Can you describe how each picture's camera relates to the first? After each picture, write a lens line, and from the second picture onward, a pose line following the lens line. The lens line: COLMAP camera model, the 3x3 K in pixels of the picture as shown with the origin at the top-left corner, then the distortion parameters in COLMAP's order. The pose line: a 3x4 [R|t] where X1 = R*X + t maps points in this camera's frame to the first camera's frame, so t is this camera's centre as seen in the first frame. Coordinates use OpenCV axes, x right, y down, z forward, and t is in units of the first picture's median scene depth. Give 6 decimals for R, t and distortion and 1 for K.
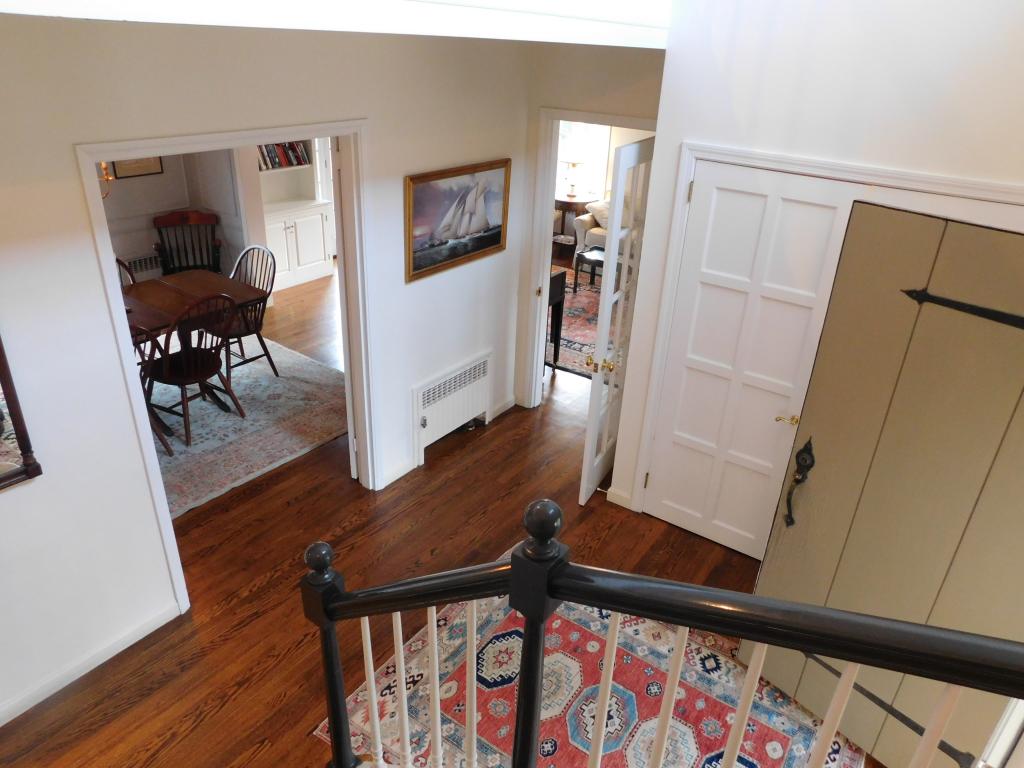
lens RADIAL K [[698.5, 0, 512.0], [0, 698.5, 384.0], [0, 0, 1]] dist [-0.003051, -0.000597]
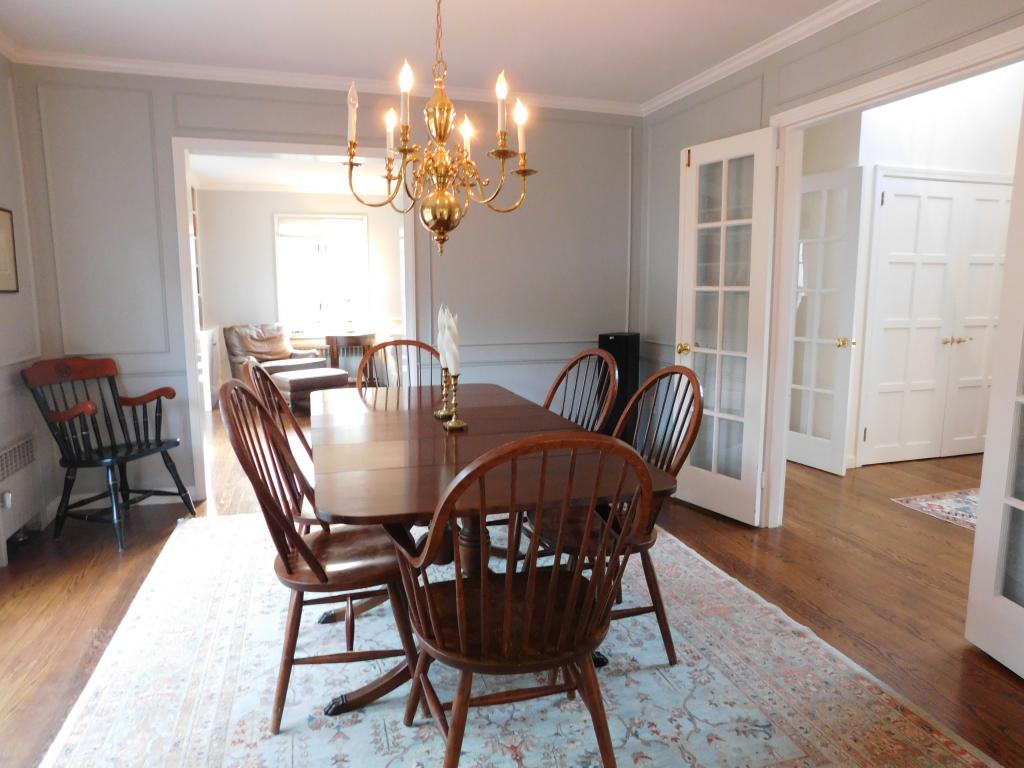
lens RADIAL K [[678.1, 0, 512.0], [0, 678.1, 384.0], [0, 0, 1]] dist [-0.063963, 0.046855]
pose [[0.580918, -0.154797, 0.799107, -1.353189], [0.385865, 0.916797, -0.102914, -0.080257], [-0.716688, 0.368132, 0.592315, 0.887159]]
